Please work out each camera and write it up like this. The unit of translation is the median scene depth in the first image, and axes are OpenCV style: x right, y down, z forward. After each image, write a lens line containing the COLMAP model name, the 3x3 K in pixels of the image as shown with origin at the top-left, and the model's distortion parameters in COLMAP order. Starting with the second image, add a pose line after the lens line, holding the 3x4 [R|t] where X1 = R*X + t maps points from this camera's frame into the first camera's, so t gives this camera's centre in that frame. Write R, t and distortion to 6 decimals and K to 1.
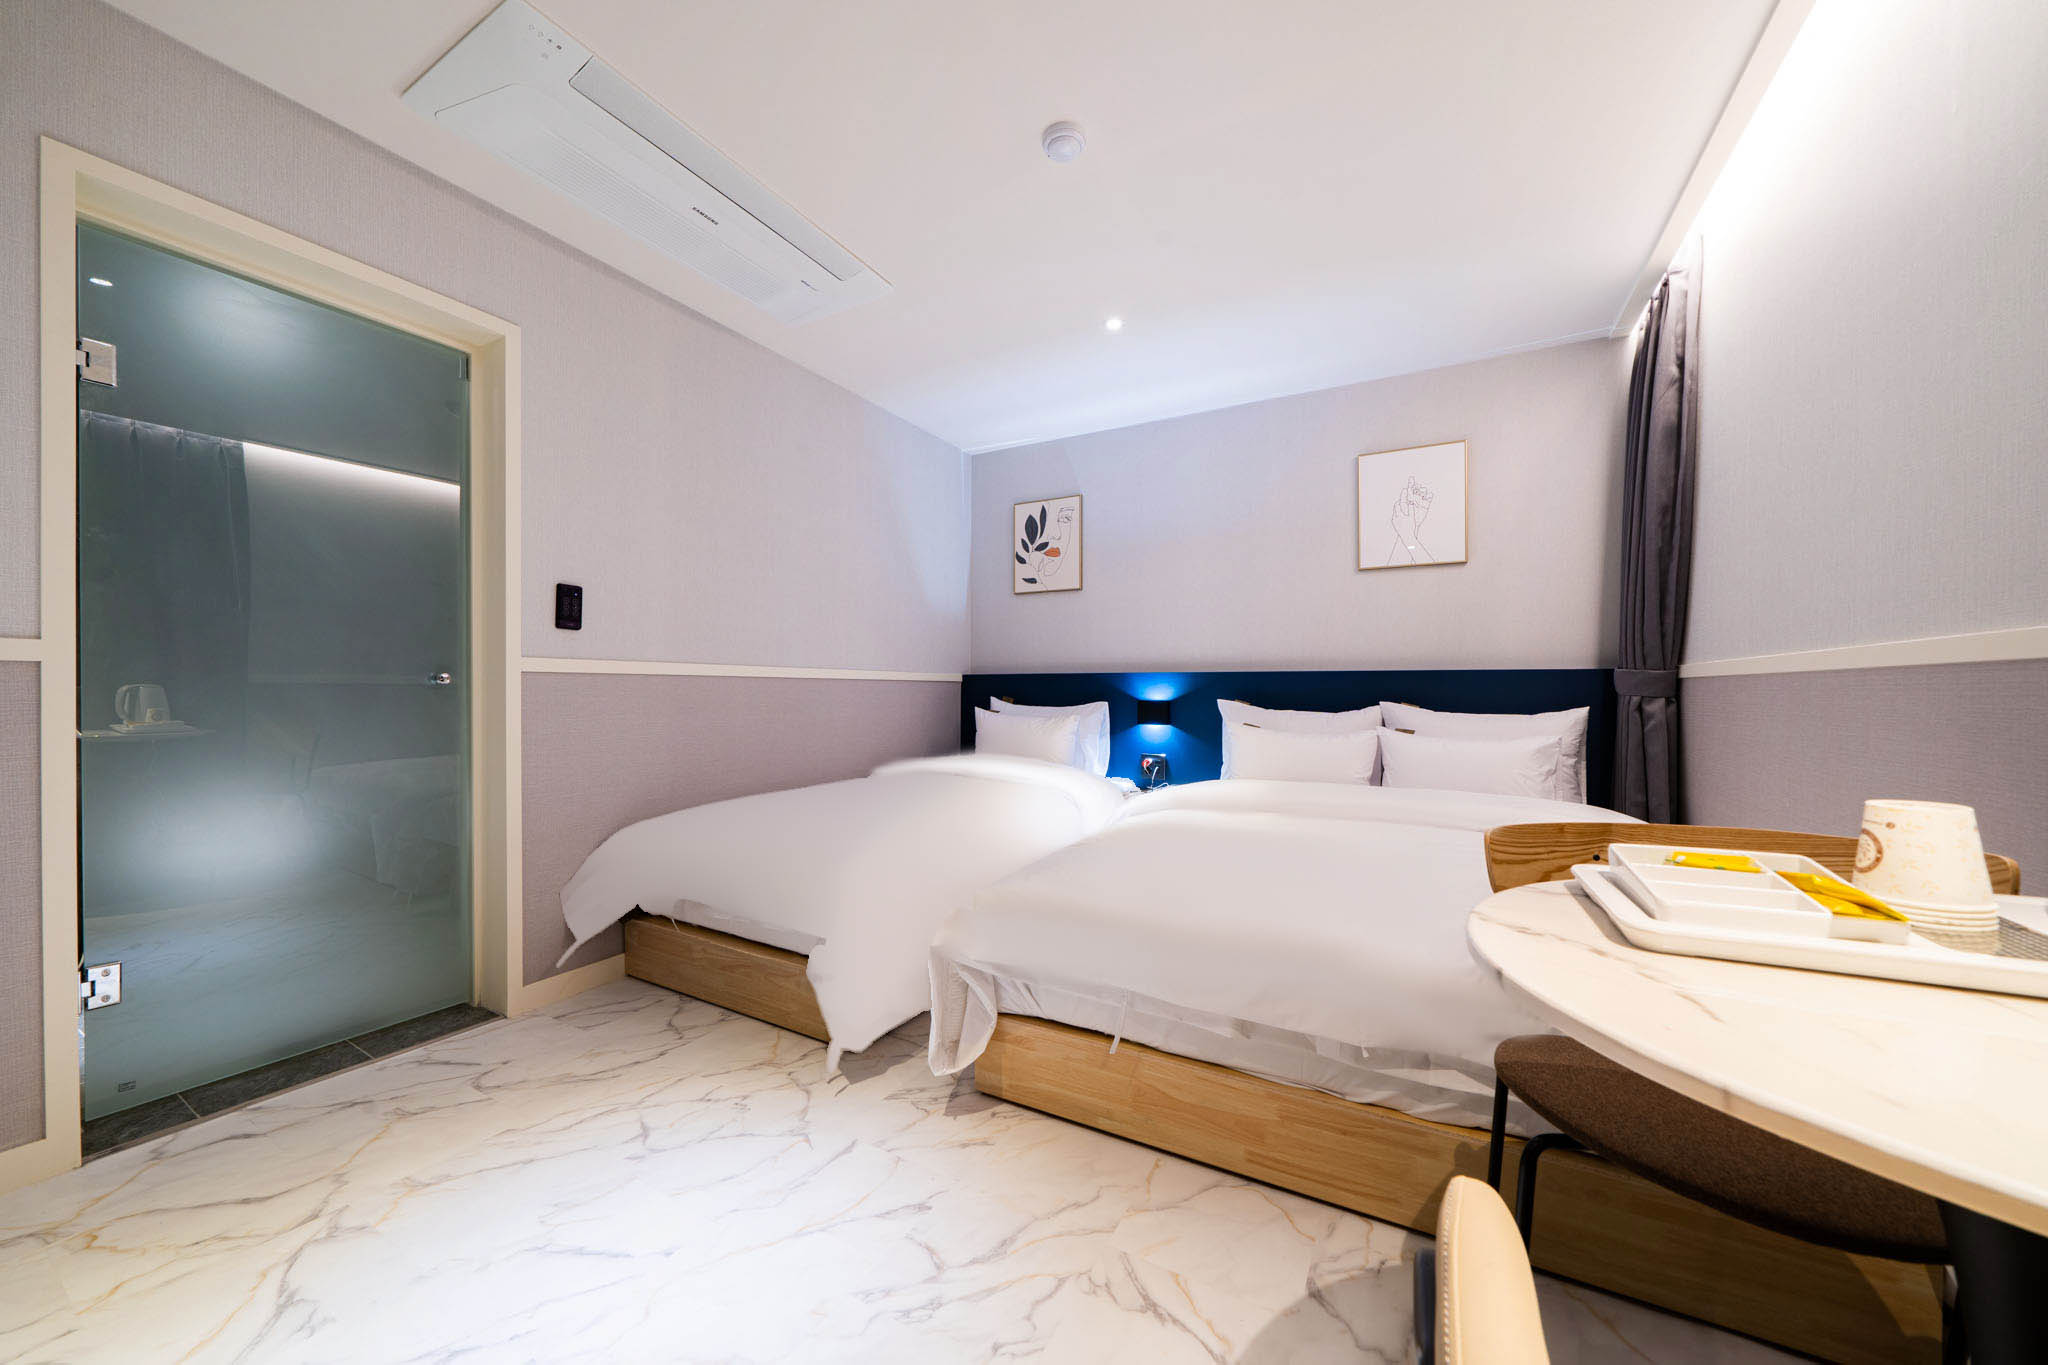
lens RADIAL K [[722.8, 0, 1015.3], [0, 722.8, 695.6], [0, 0, 1]] dist [-0.004378, -0.000042]
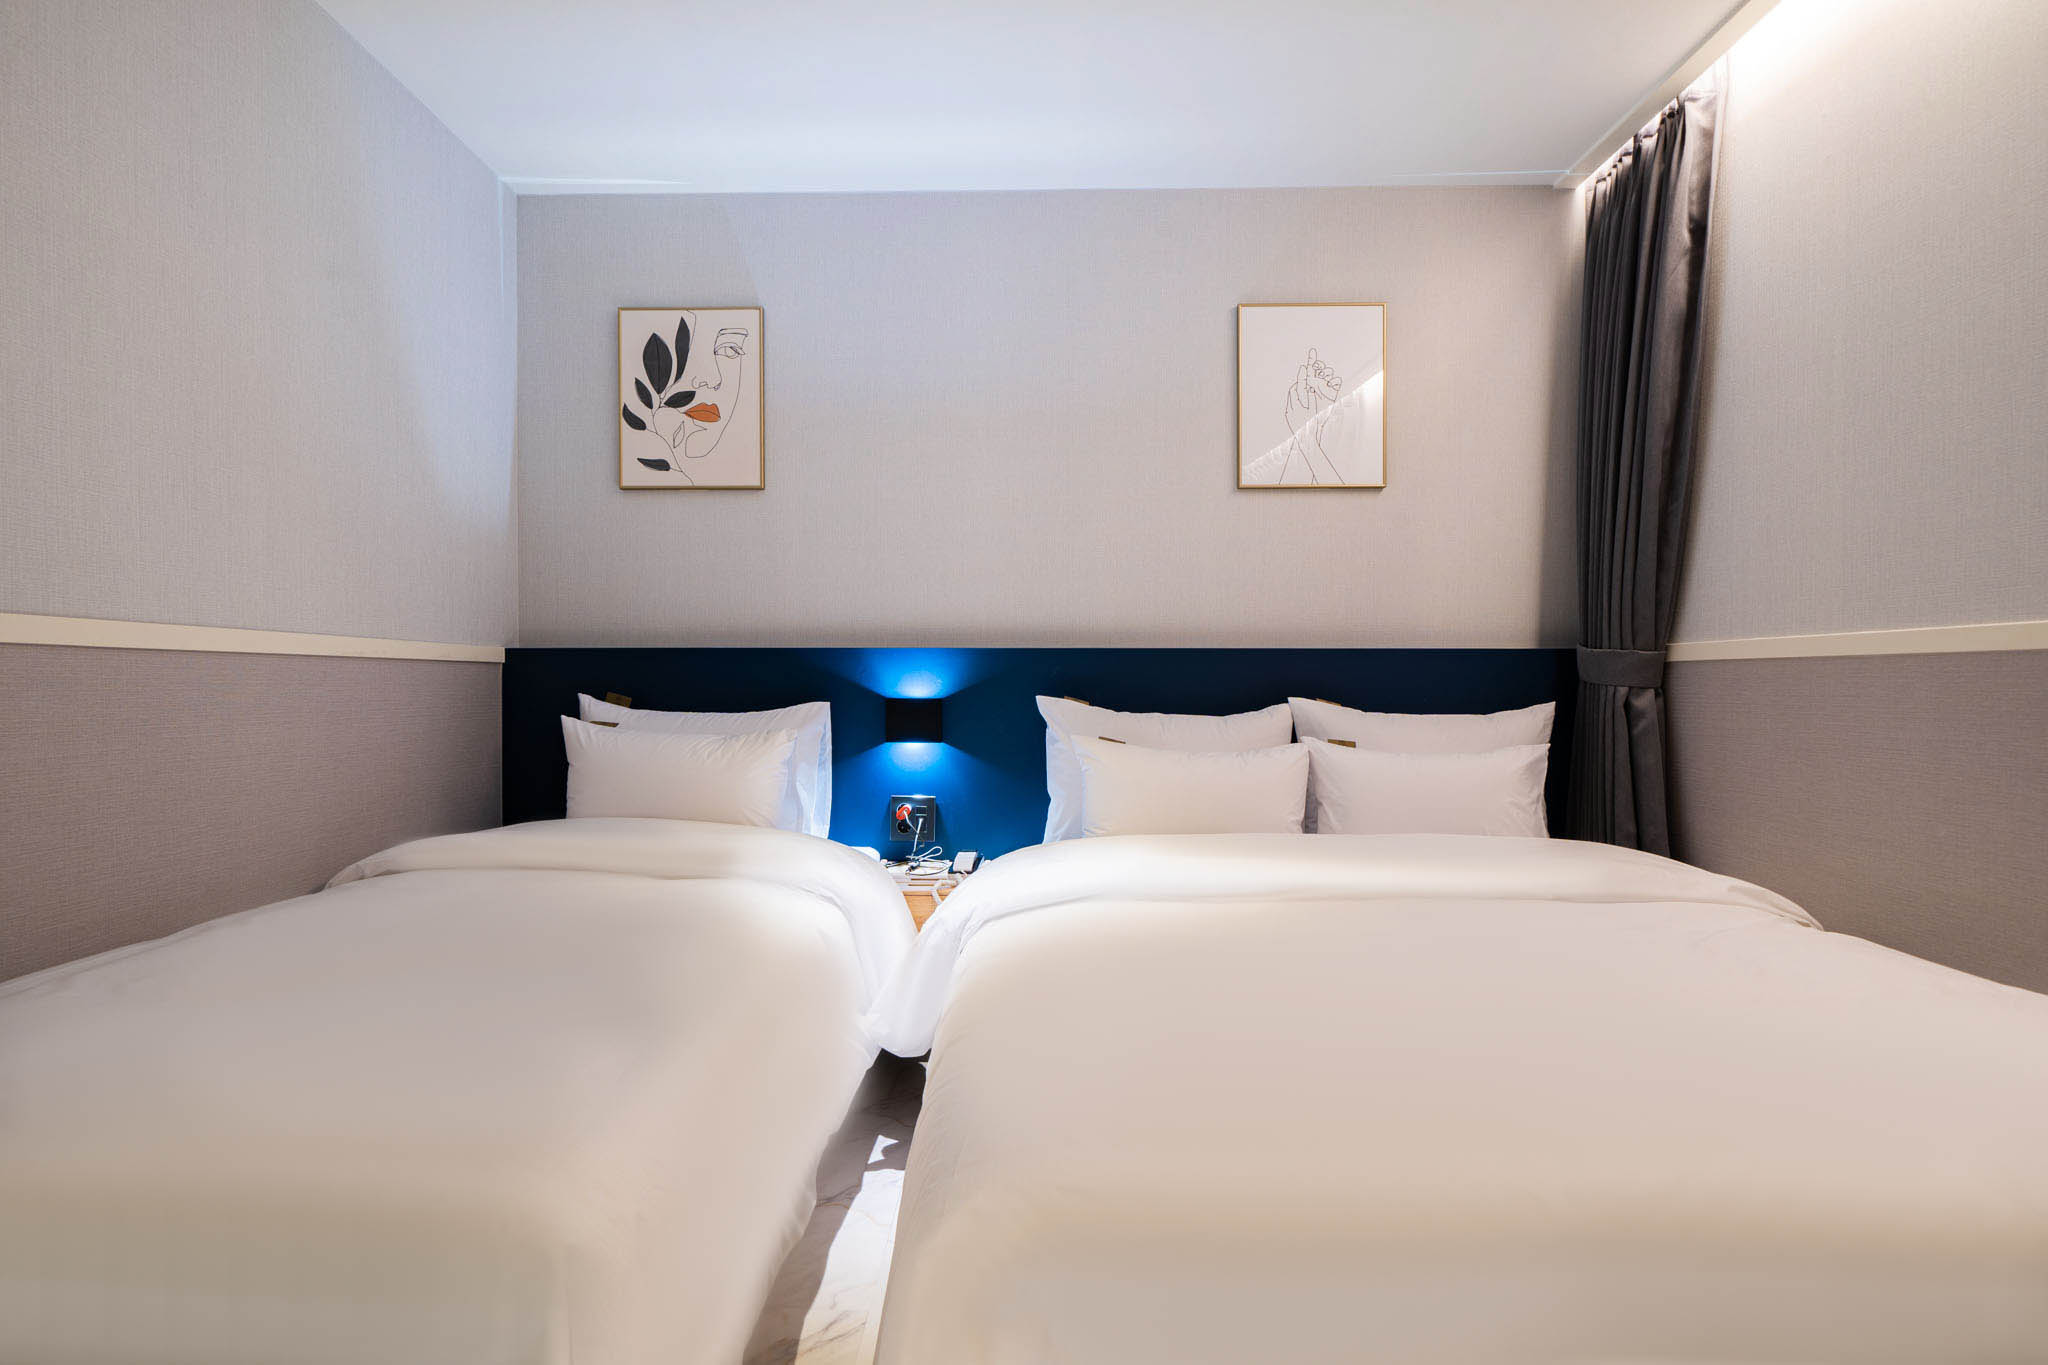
lens RADIAL K [[1104.9, 0, 1015.3], [0, 1104.9, 691.6], [0, 0, 1]] dist [0.002171, 0.000347]
pose [[0.883209, -0.007571, 0.468919, -0.150384], [0.005403, 0.999968, 0.005969, -0.003530], [-0.468949, -0.002739, 0.883221, 0.244581]]
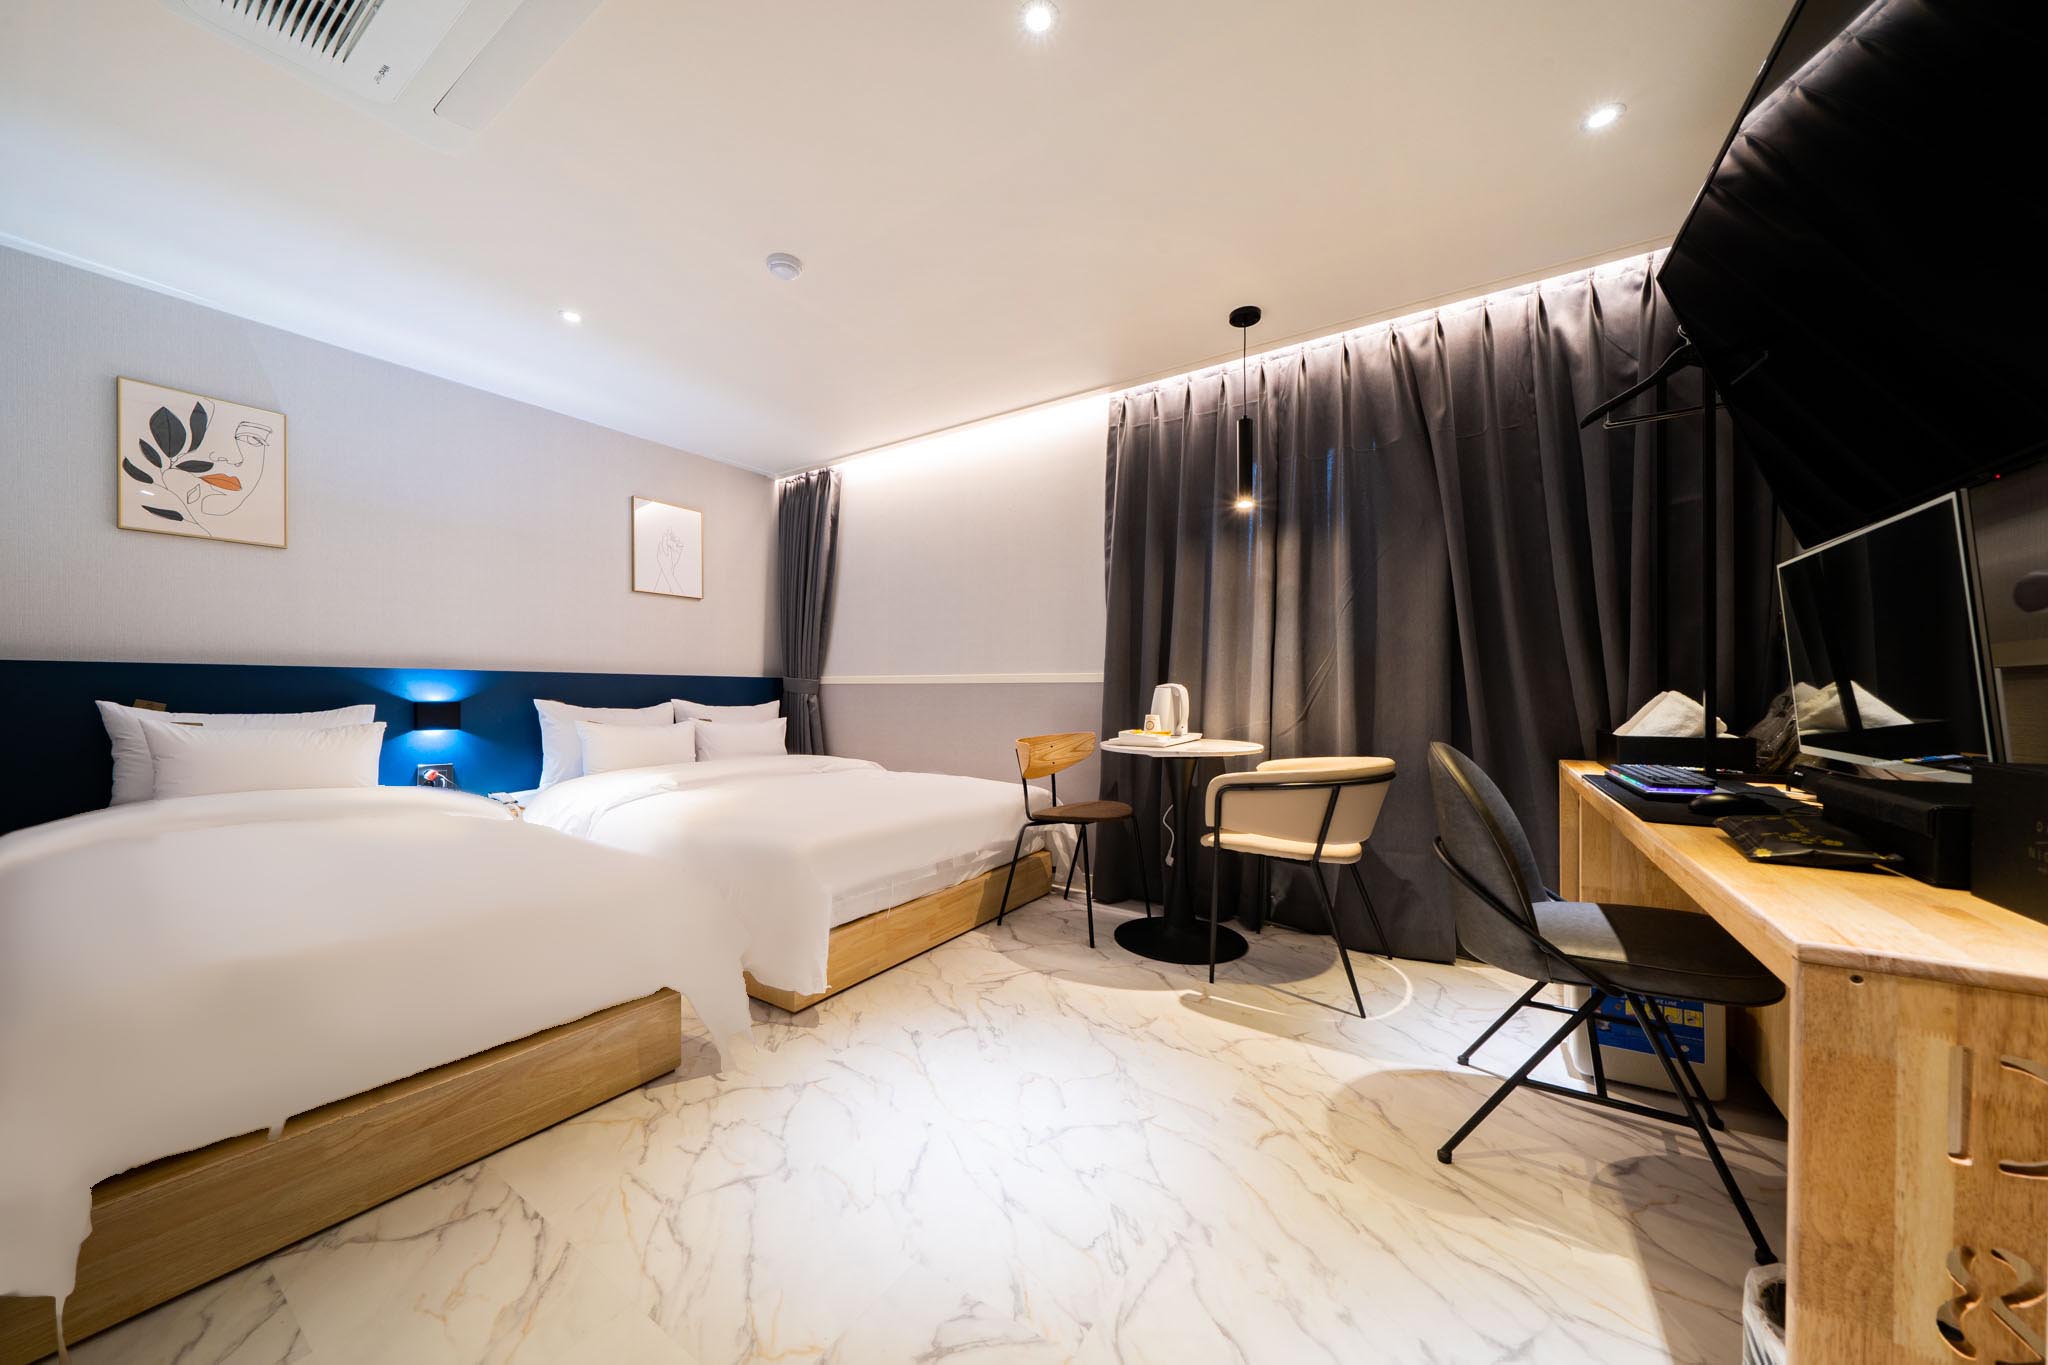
lens RADIAL K [[693.5, 0, 1016.0], [0, 693.5, 690.9], [0, 0, 1]] dist [-0.001177, -0.000016]
pose [[0.070653, -0.001232, 0.997500, -0.648542], [0.004518, 0.999989, 0.000915, -0.004348], [-0.997491, 0.004442, 0.070658, 0.282658]]
